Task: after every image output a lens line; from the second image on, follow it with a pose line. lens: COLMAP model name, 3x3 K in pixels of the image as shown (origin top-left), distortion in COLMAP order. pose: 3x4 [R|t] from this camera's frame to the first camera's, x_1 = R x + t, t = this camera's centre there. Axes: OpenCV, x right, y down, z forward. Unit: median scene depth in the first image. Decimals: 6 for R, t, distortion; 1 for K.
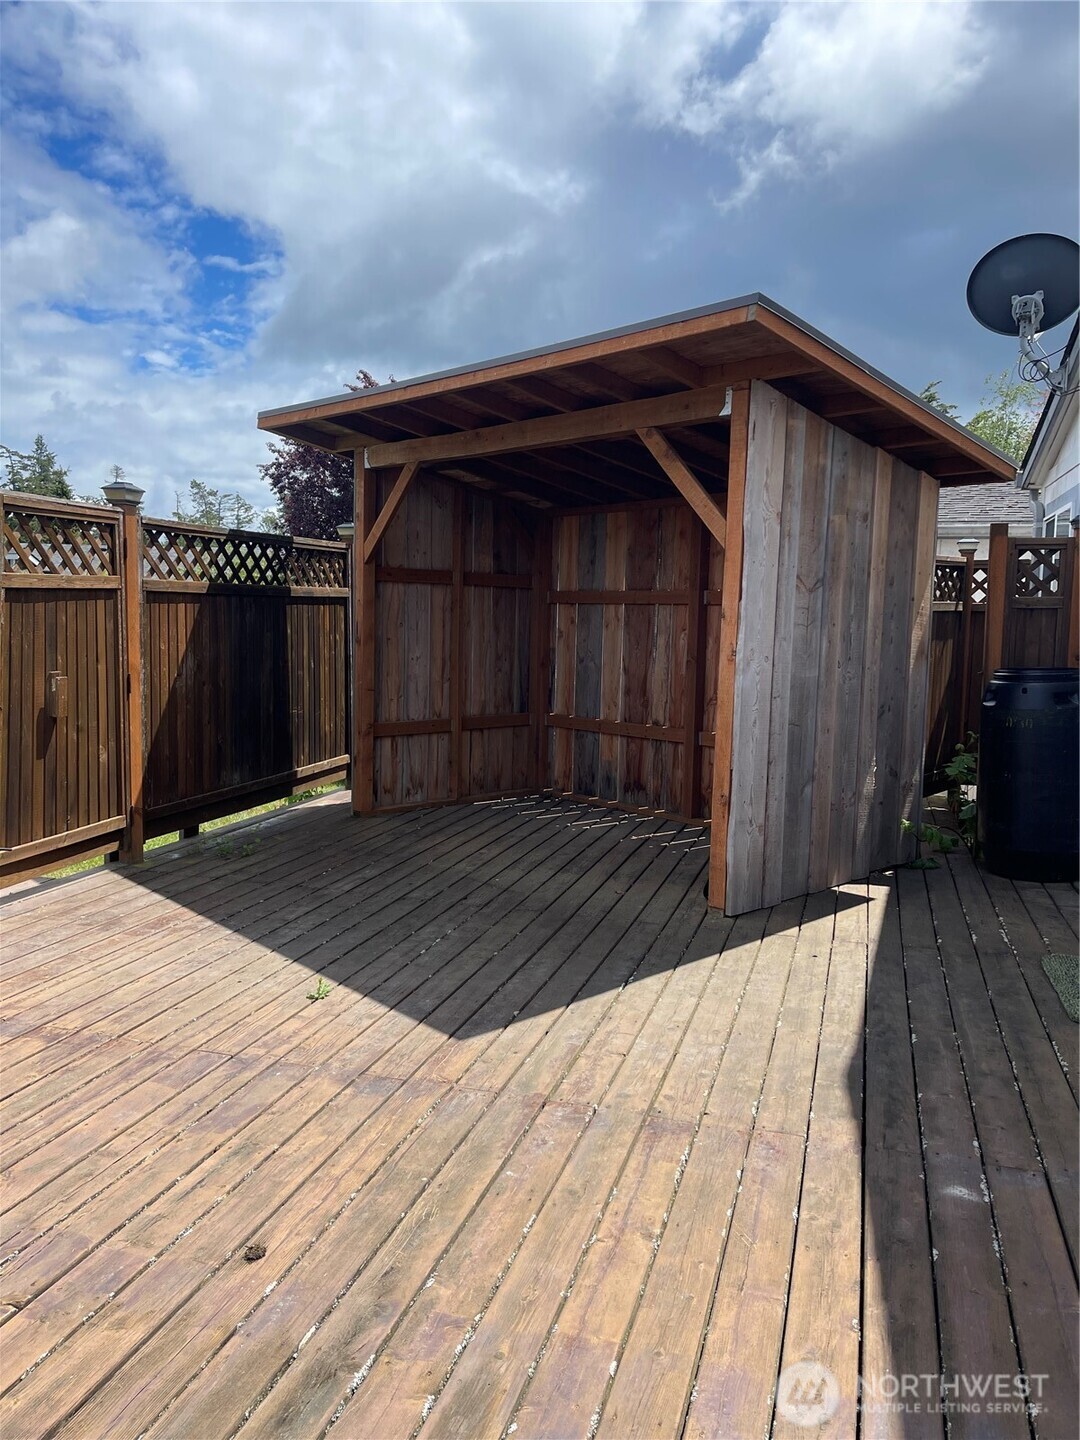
lens RADIAL K [[1077.1, 0, 540.0], [0, 1077.1, 720.0], [0, 0, 1]] dist [0.081418, -0.109414]
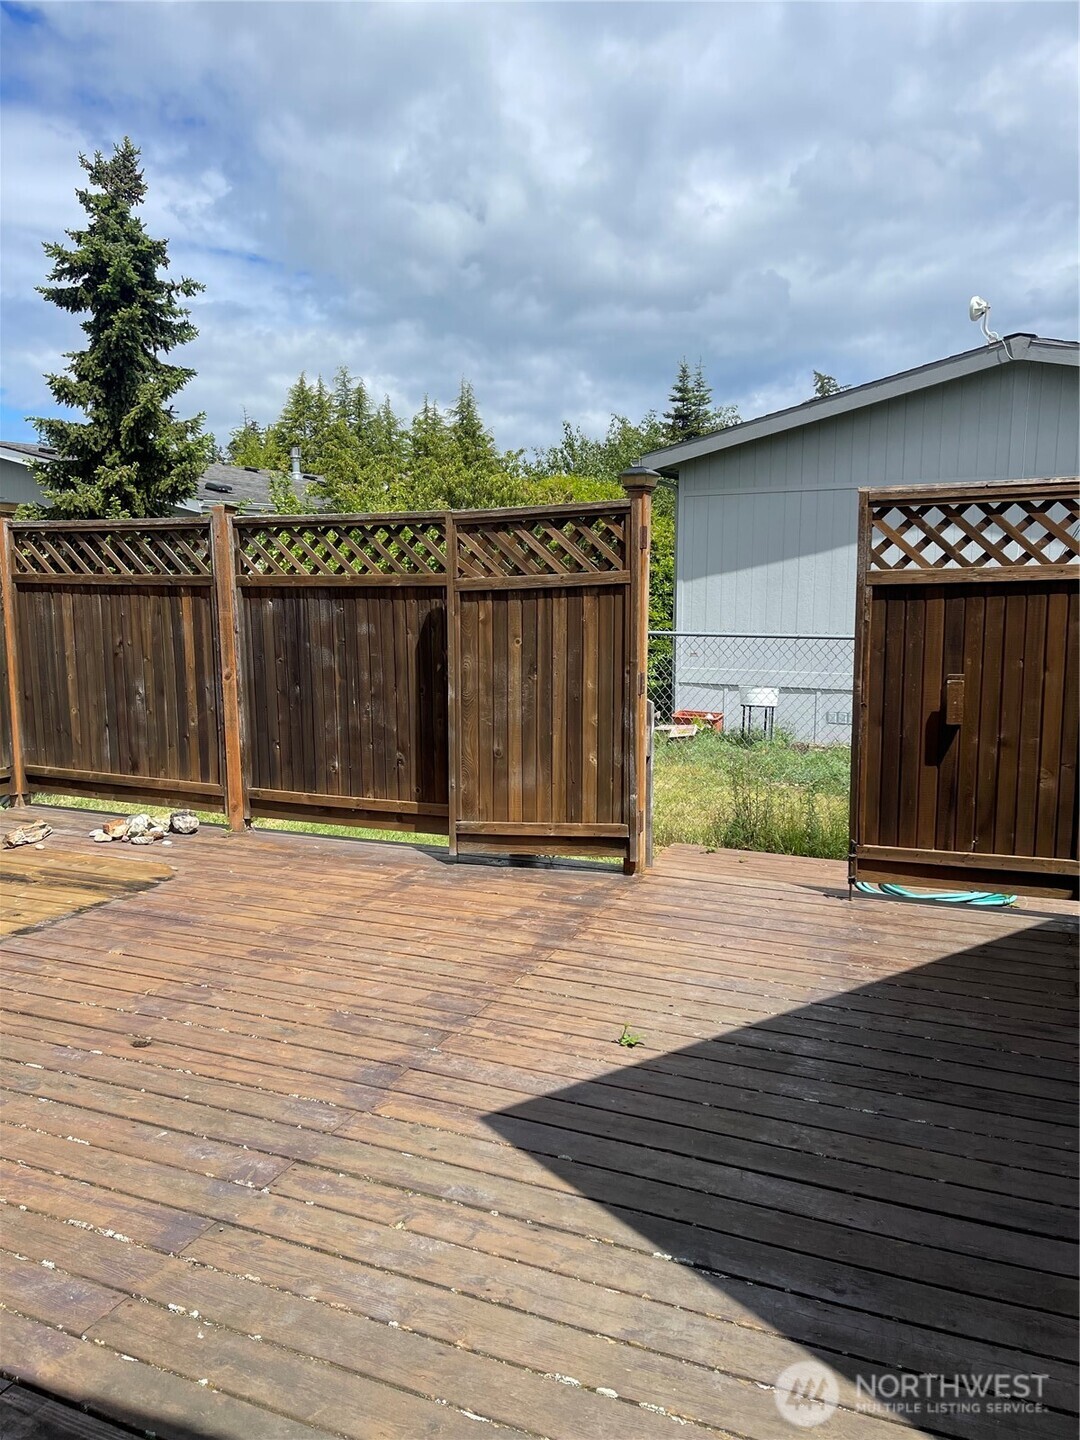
lens RADIAL K [[1077.0, 0, 536.3], [0, 1077.0, 725.0], [0, 0, 1]] dist [0.068121, -0.082582]
pose [[-0.121884, 0.116310, -0.985706, 0.679393], [-0.093746, 0.987322, 0.128093, -0.117045], [0.988107, 0.108019, -0.109435, 1.023732]]
